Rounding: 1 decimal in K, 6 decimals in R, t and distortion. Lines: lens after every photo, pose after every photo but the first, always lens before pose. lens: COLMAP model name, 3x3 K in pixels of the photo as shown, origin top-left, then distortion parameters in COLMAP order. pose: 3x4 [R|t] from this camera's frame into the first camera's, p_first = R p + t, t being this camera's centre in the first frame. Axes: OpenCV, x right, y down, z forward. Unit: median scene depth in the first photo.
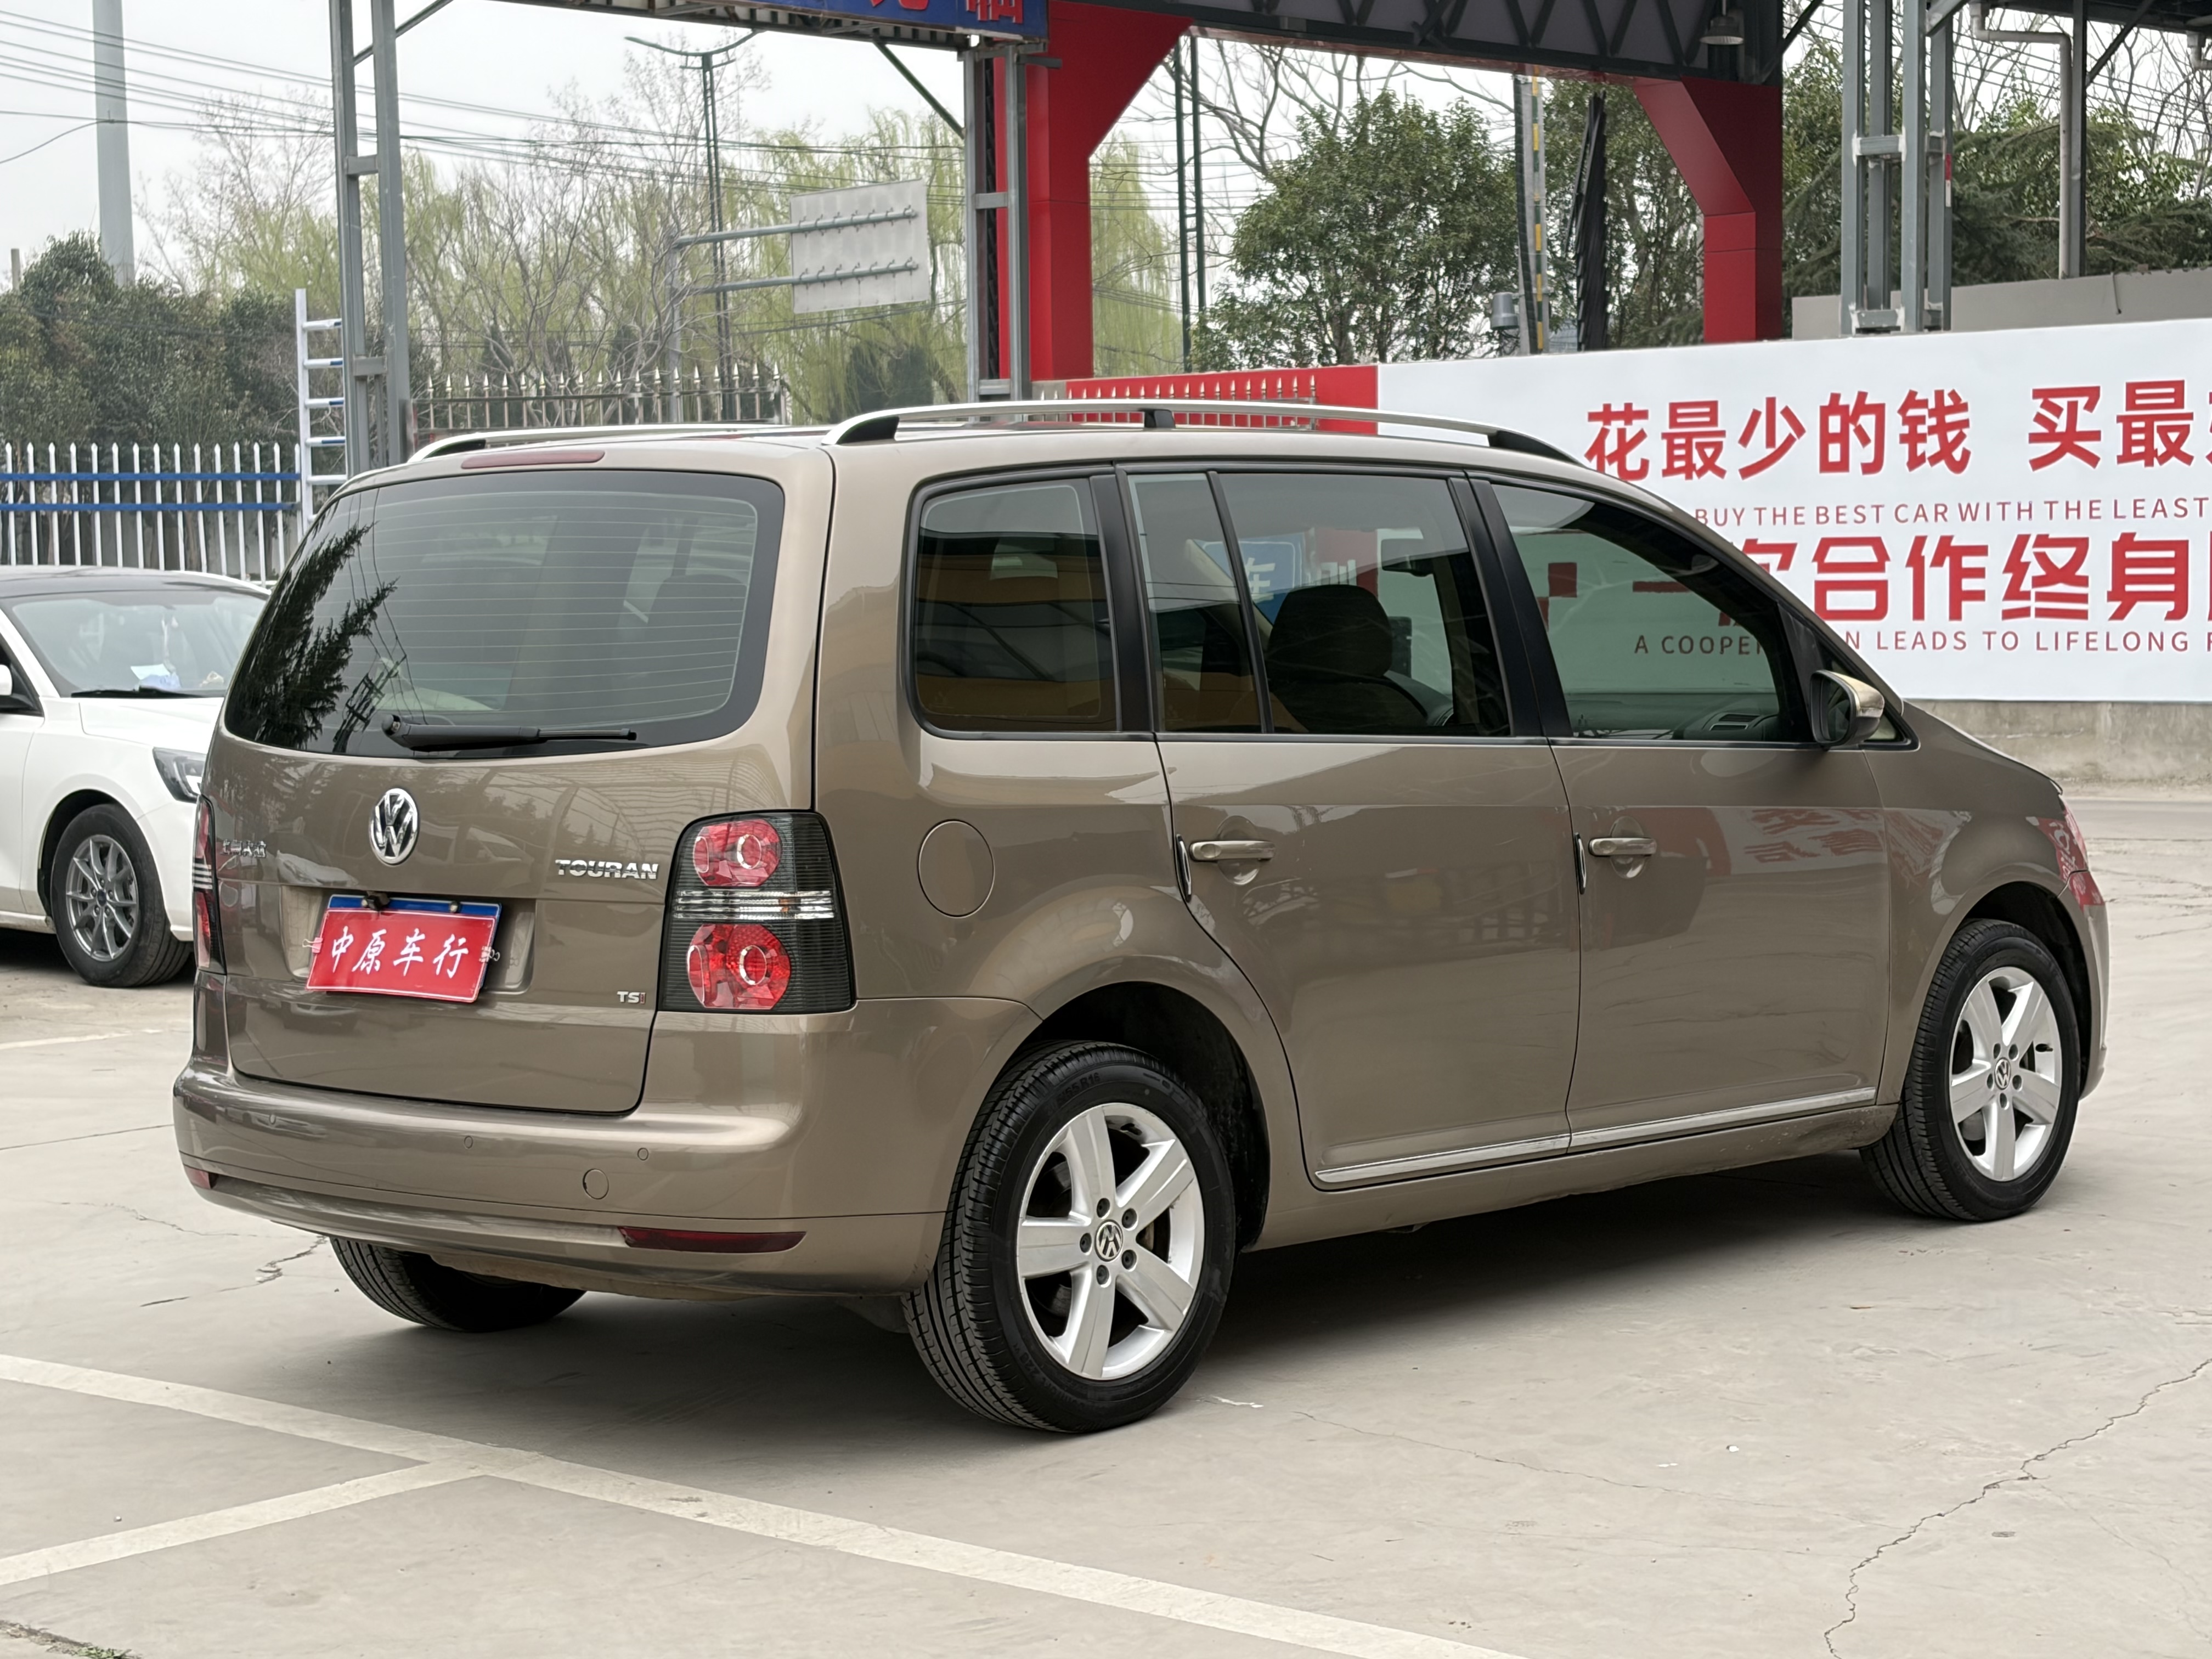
lens RADIAL K [[4244.0, 0, 1099.4], [0, 4244.0, 824.8], [0, 0, 1]] dist [0.111743, 0.000000]
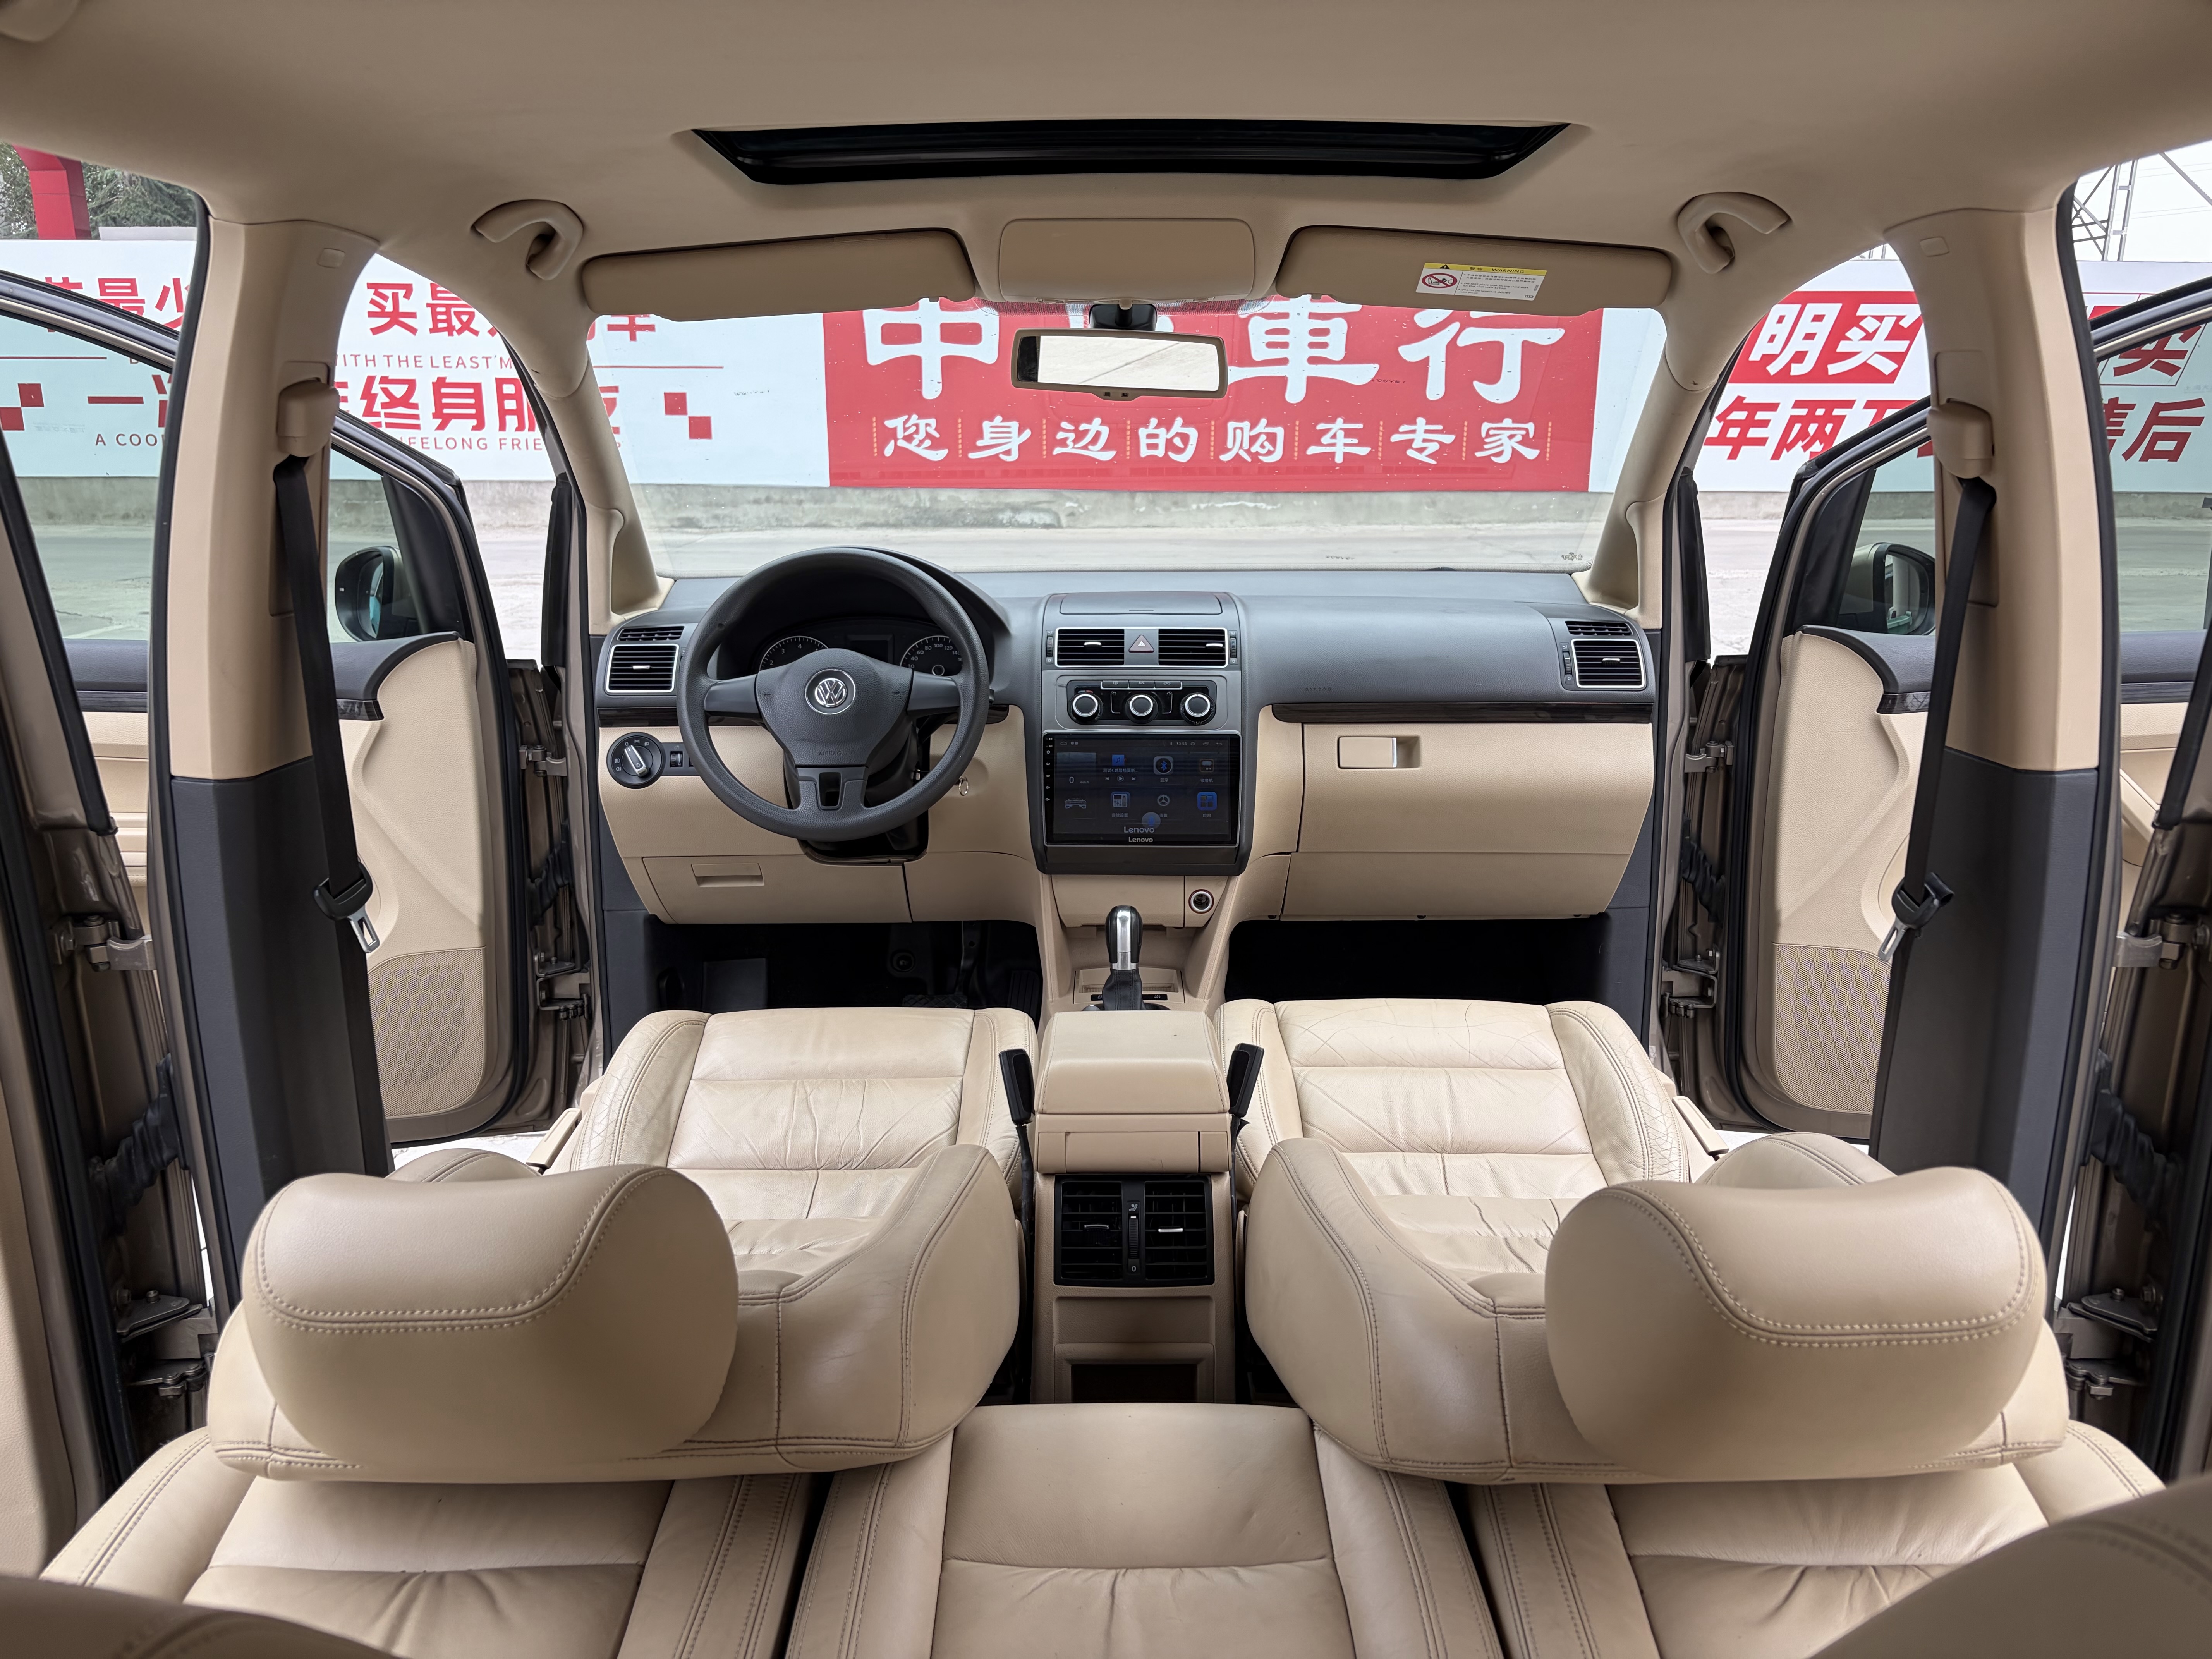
lens RADIAL K [[1669.1, 0, 1114.2], [0, 1669.1, 844.9], [0, 0, 1]] dist [0.057739, -0.059782]
pose [[0.733394, -0.159906, 0.660729, -0.031405], [0.027611, 0.978146, 0.206078, -0.017314], [-0.679243, -0.132893, 0.721782, 0.310075]]
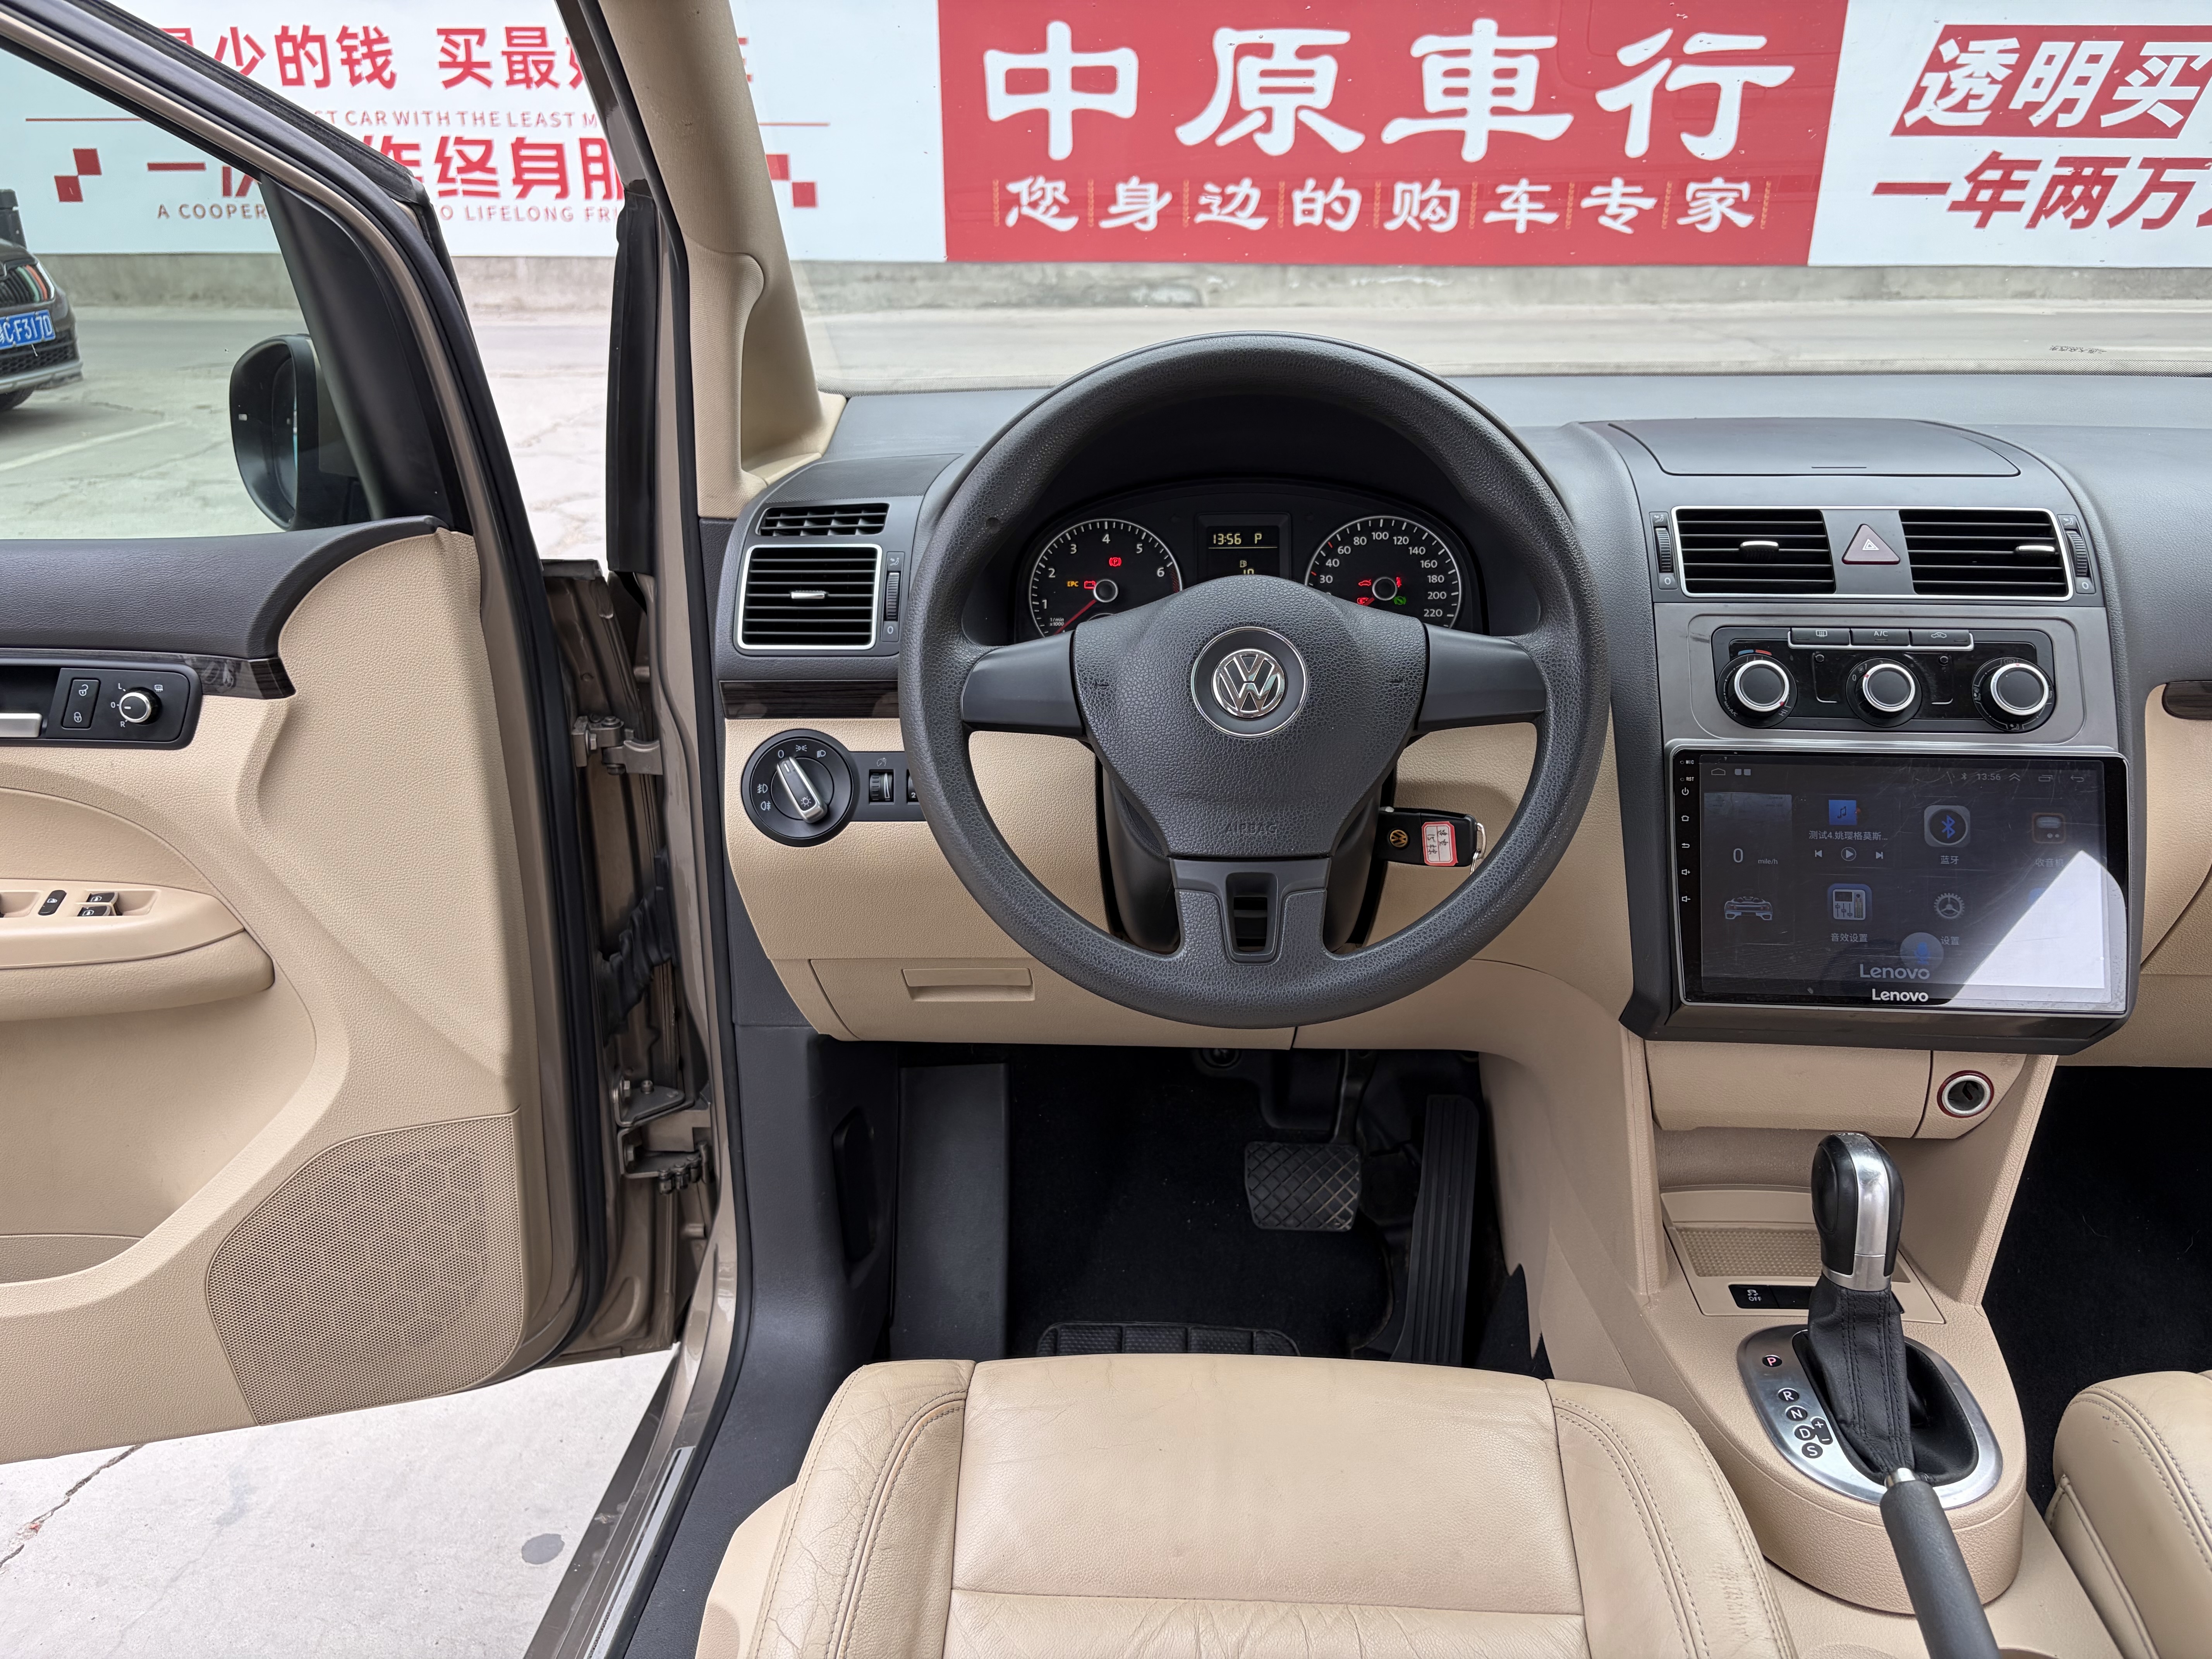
lens RADIAL K [[1669.1, 0, 1118.1], [0, 1669.1, 840.7], [0, 0, 1]] dist [0.057739, -0.059782]
pose [[0.770553, -0.224429, 0.596557, -0.008876], [0.029156, 0.947388, 0.318756, -0.016238], [-0.636709, -0.228225, 0.736556, 0.357707]]
